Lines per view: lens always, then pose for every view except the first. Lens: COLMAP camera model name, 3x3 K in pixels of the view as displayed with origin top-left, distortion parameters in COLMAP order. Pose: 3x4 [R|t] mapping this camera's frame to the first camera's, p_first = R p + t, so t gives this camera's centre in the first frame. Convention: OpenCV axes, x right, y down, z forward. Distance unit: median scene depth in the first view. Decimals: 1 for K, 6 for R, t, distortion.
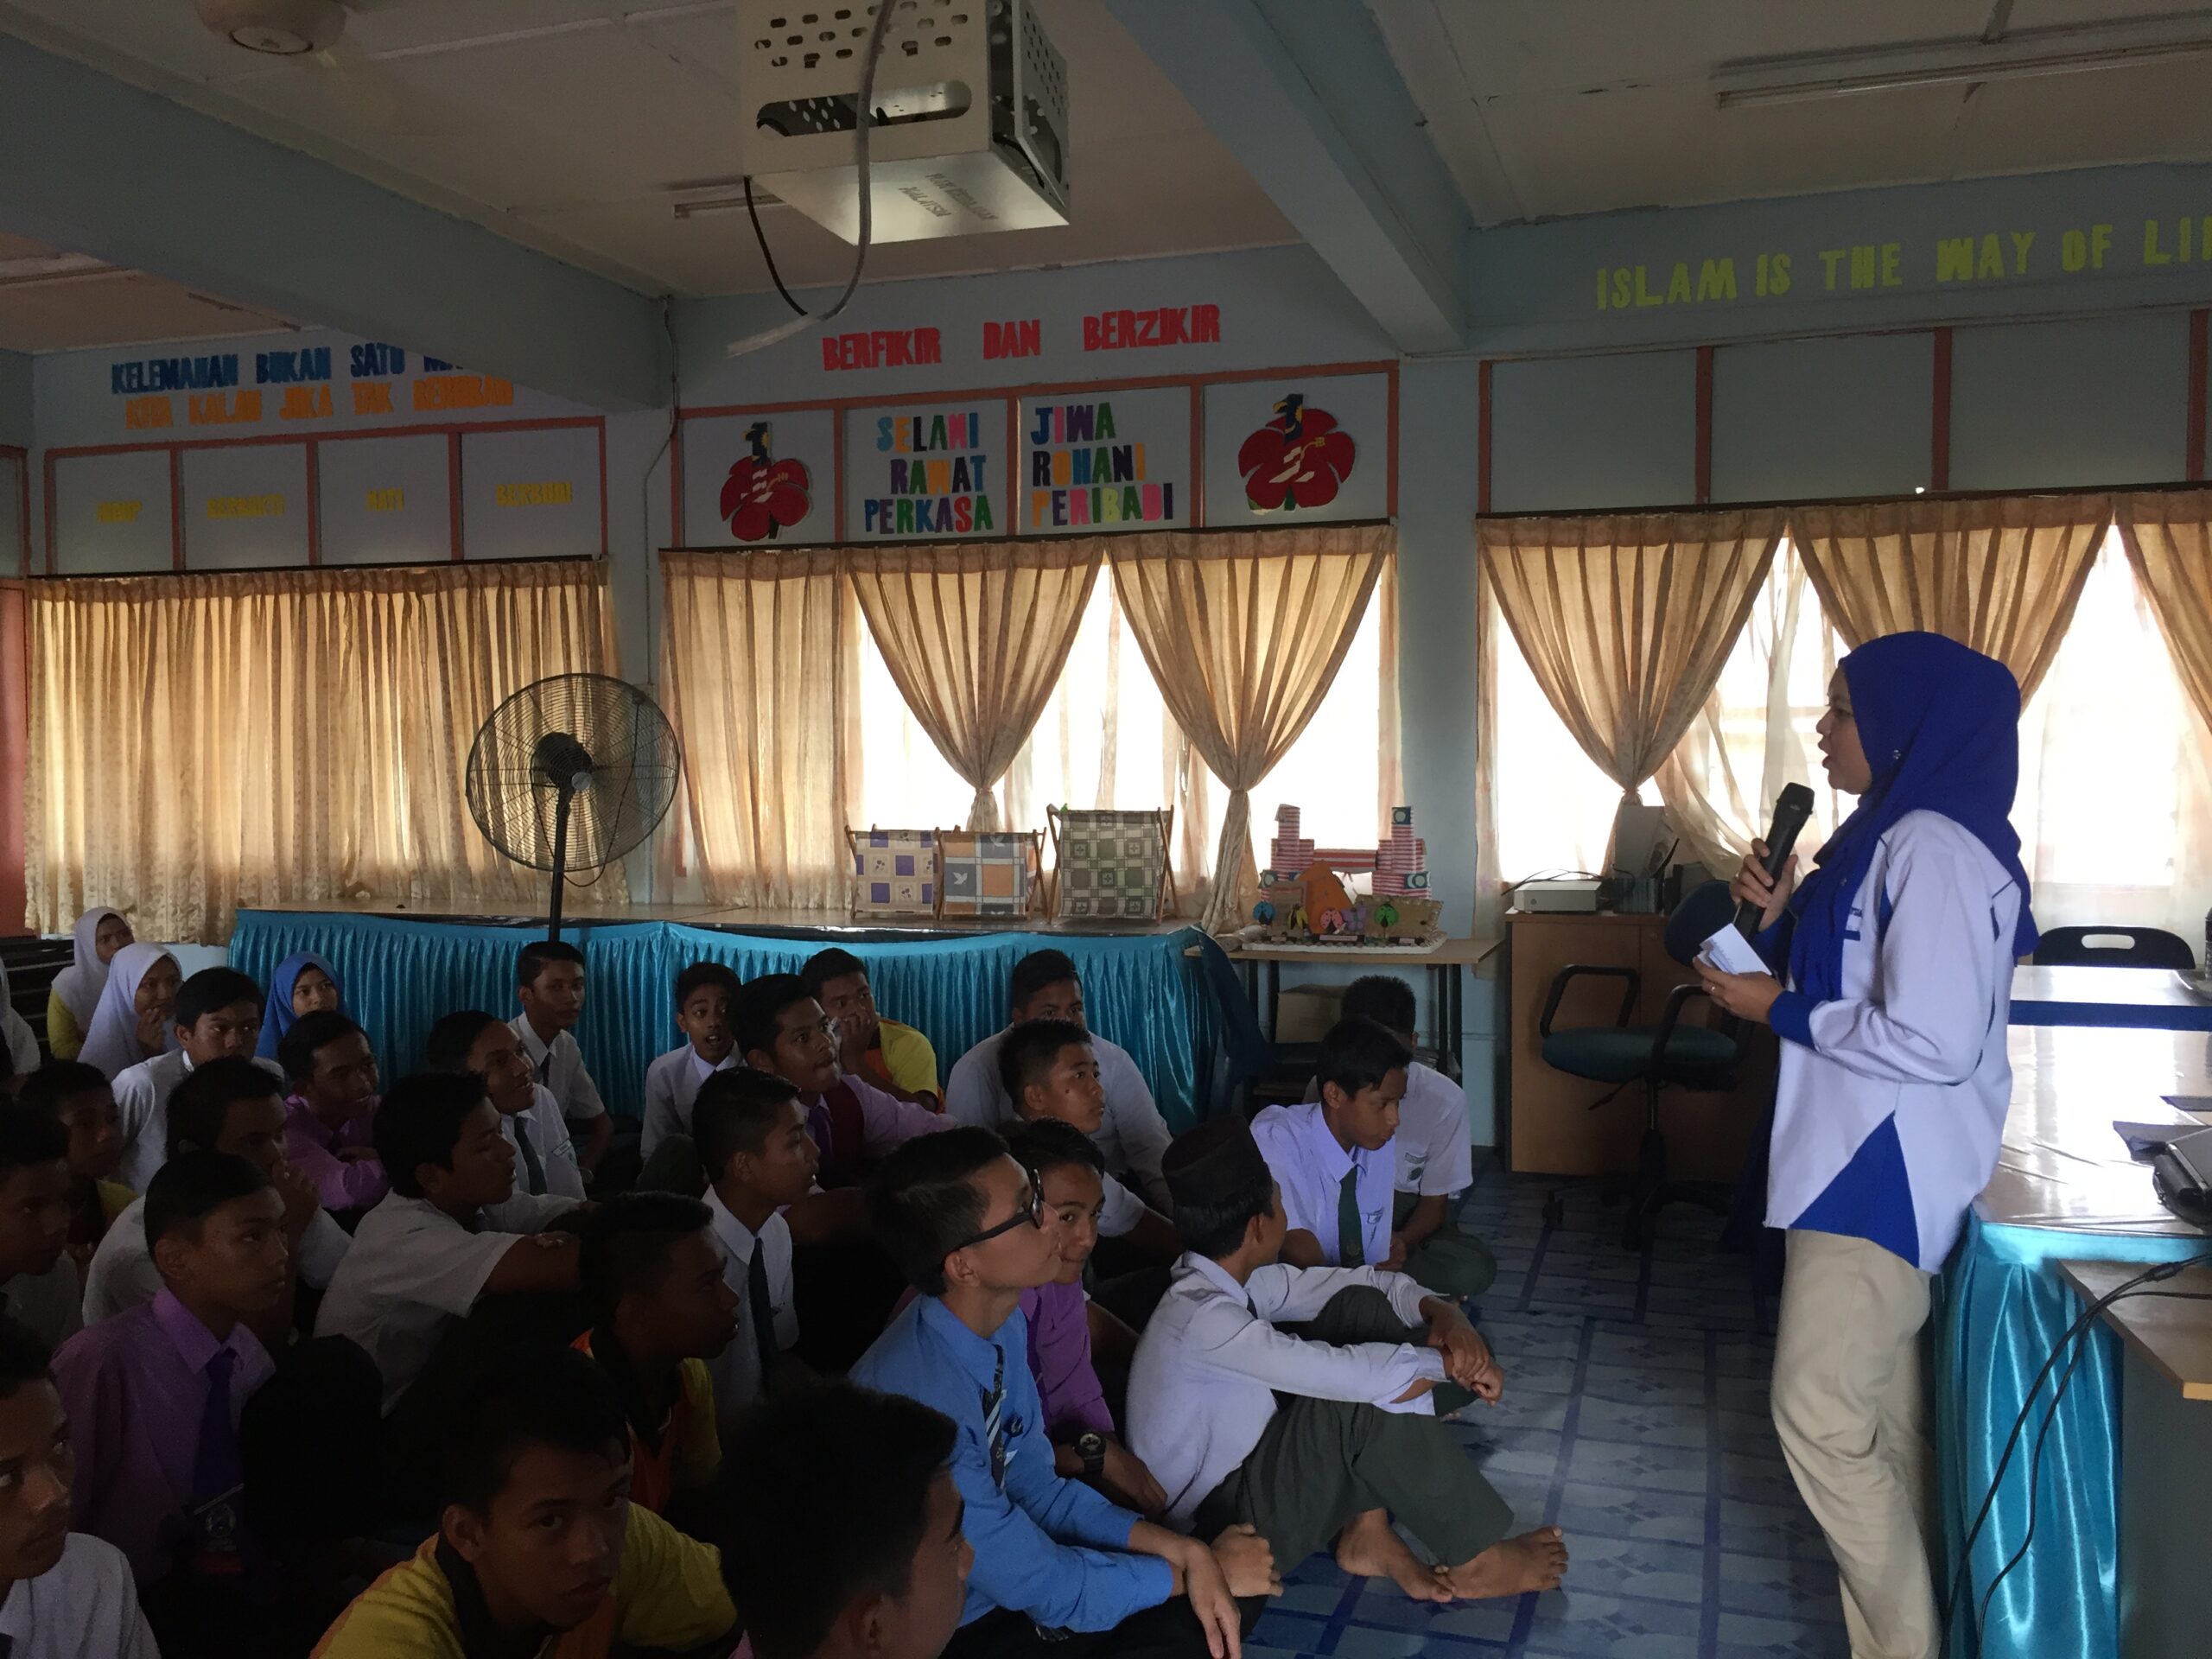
lens RADIAL K [[1901.7, 0, 1113.6], [0, 1901.7, 825.1], [0, 0, 1]] dist [0.088861, -0.121693]
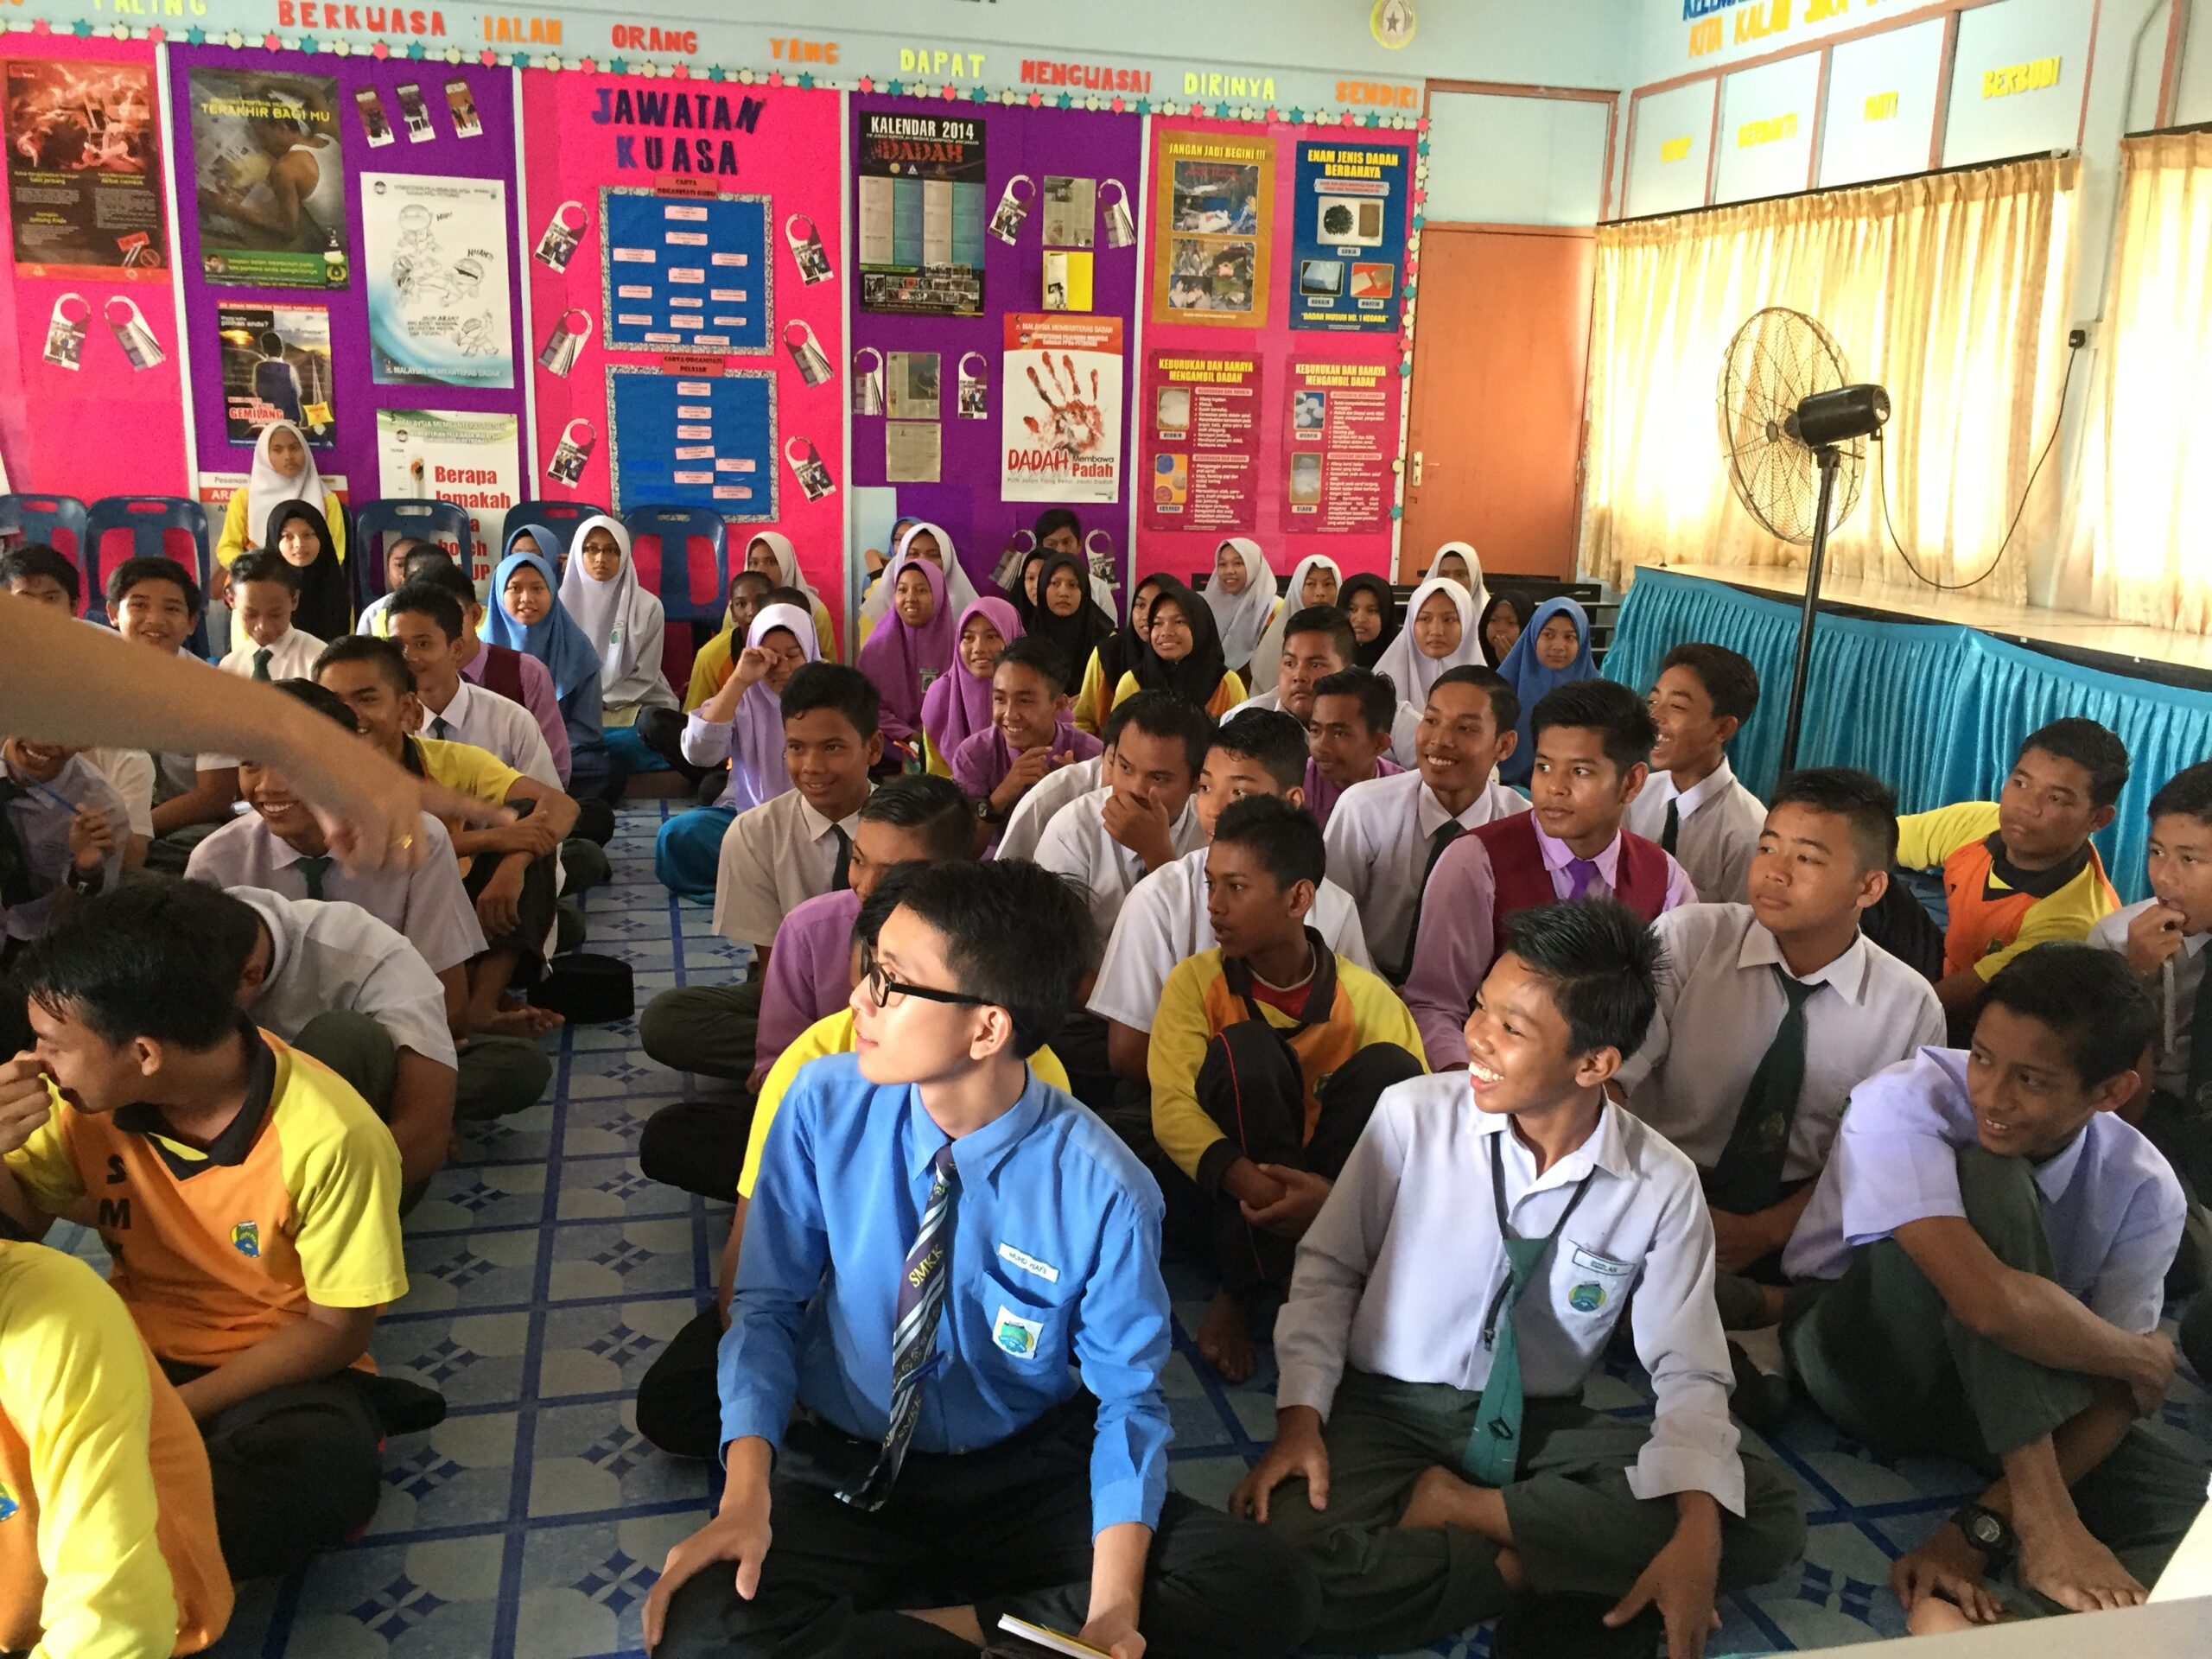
lens RADIAL K [[1901.7, 0, 1120.2], [0, 1901.7, 827.0], [0, 0, 1]] dist [0.088861, -0.121693]
pose [[0.546745, 0.205729, -0.811631, 0.239483], [-0.066961, 0.976983, 0.202534, -0.006996], [0.834617, -0.056387, 0.547937, 0.262563]]
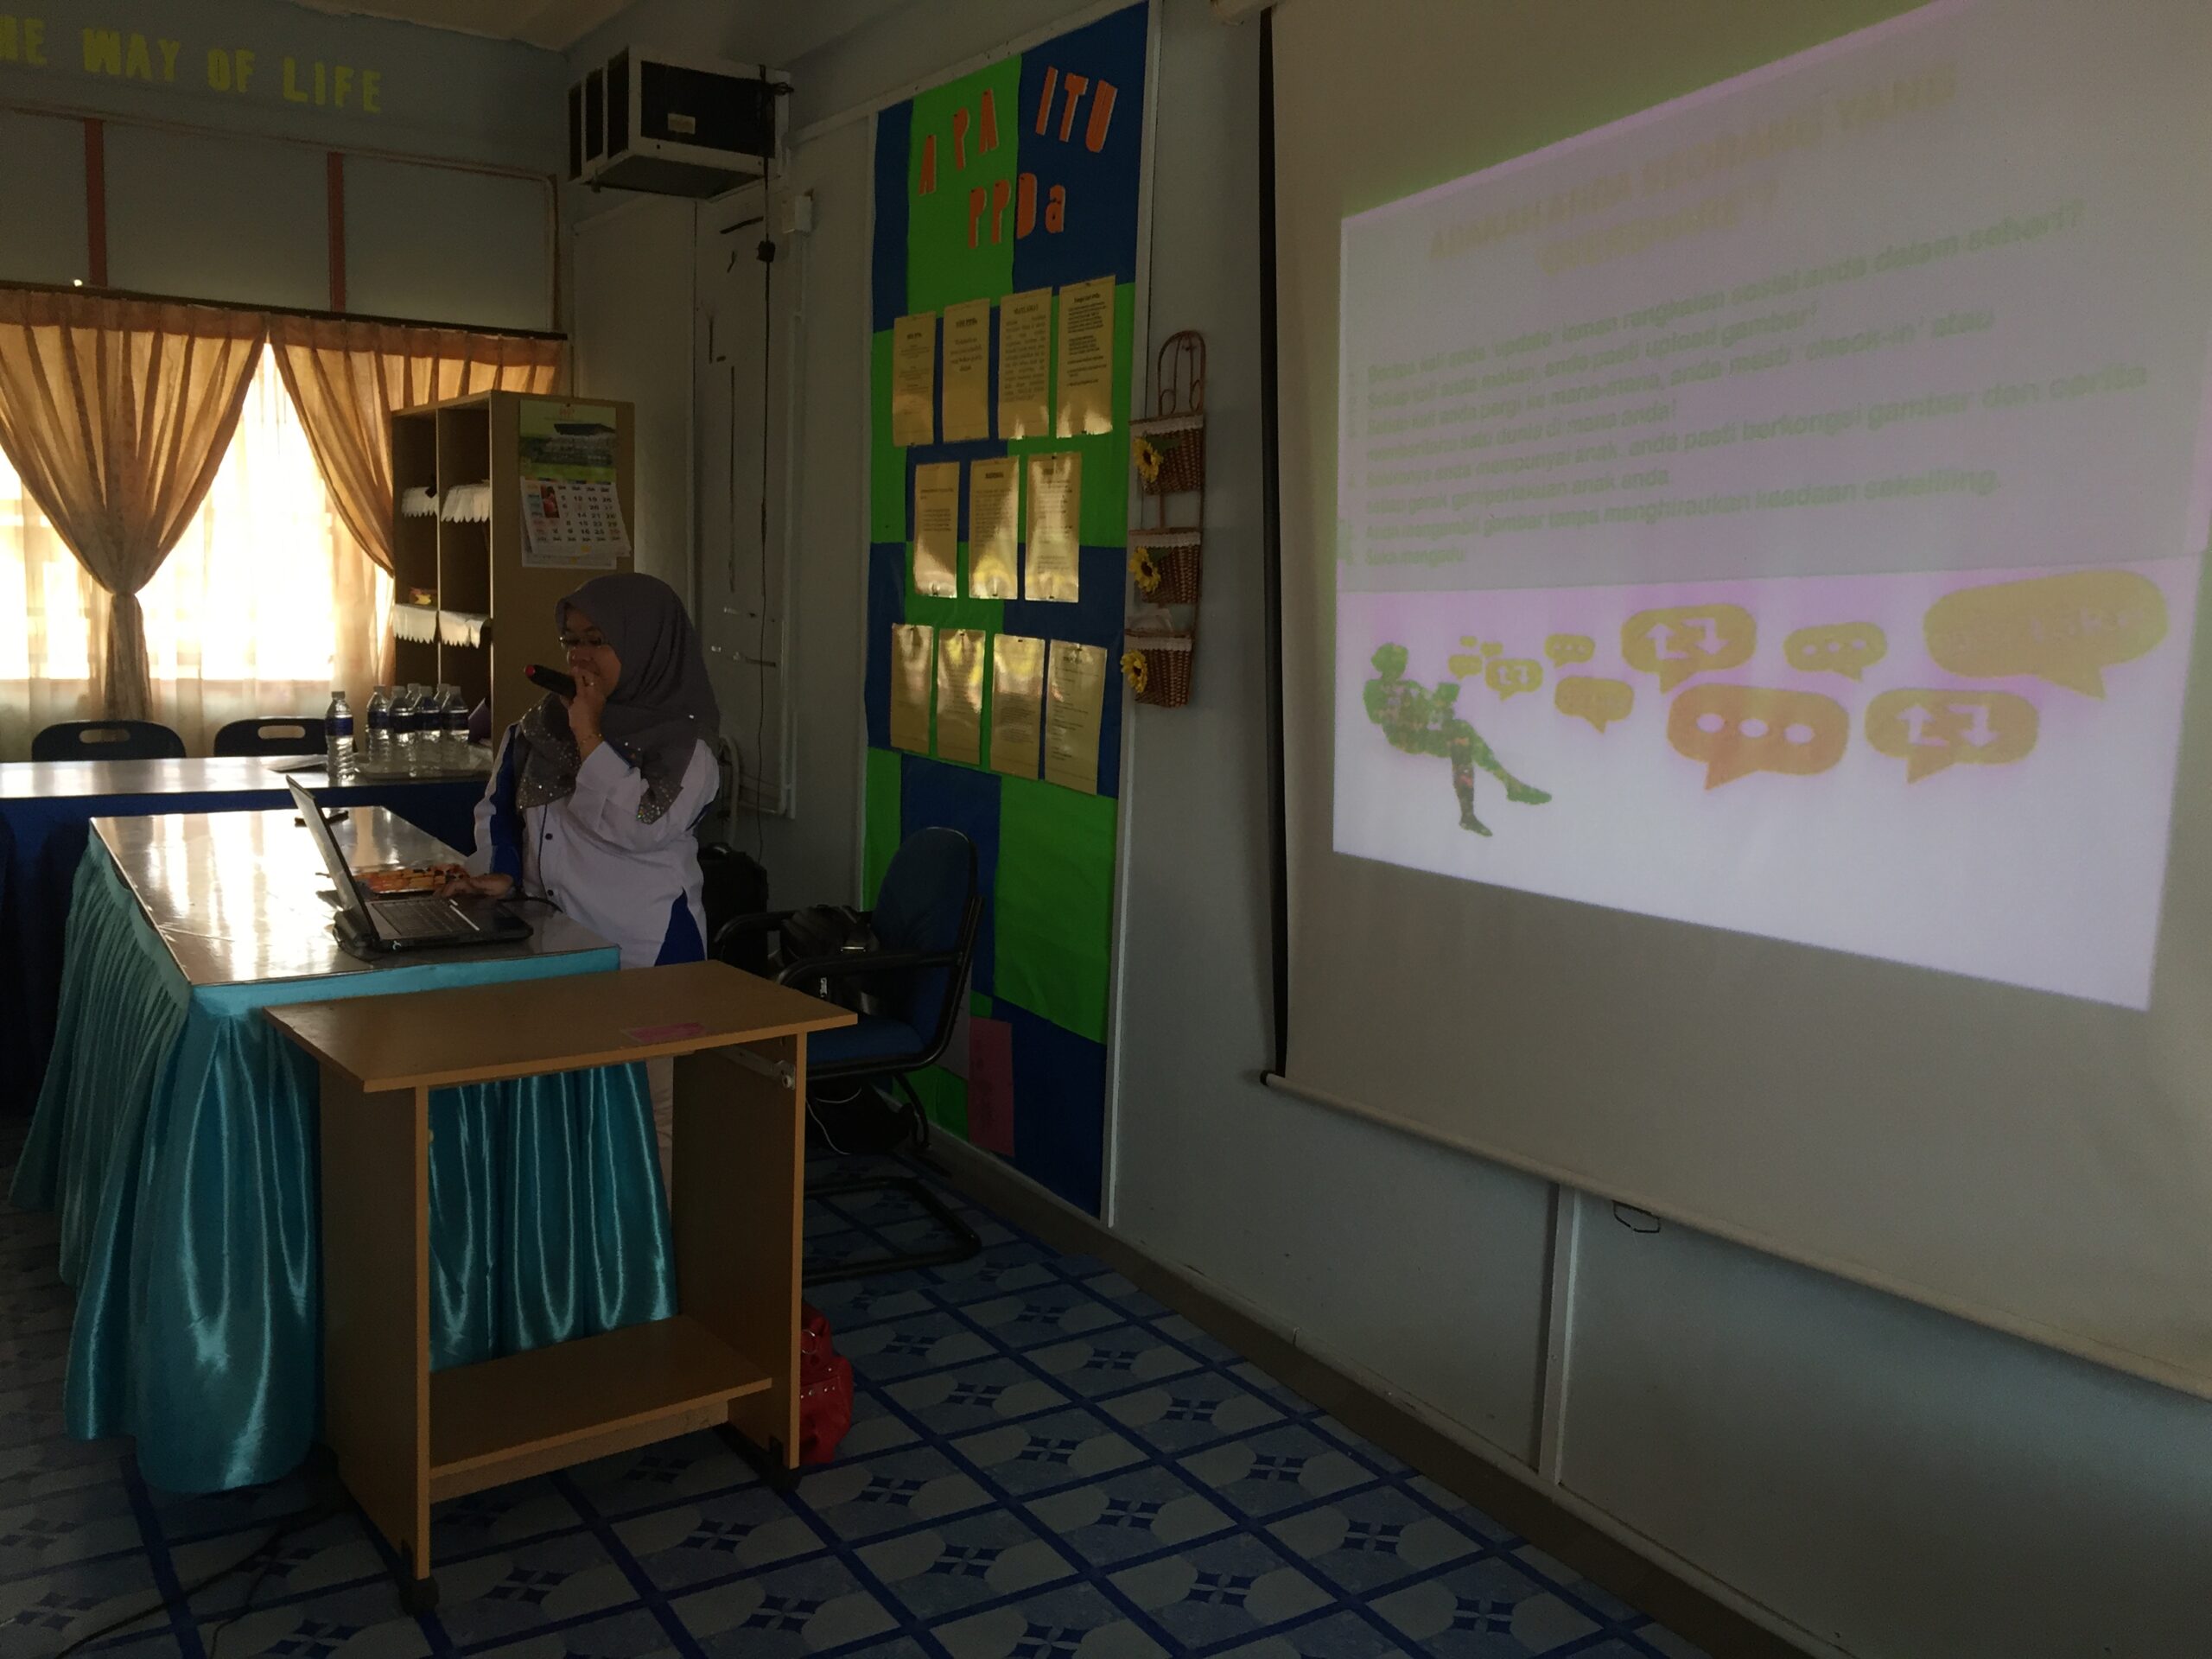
lens RADIAL K [[1901.7, 0, 1101.2], [0, 1901.7, 825.0], [0, 0, 1]] dist [0.088861, -0.121693]
pose [[0.635538, -0.078022, 0.768117, -0.026780], [-0.005676, 0.994382, 0.105702, -0.004254], [-0.772049, -0.071537, 0.631524, -0.044336]]
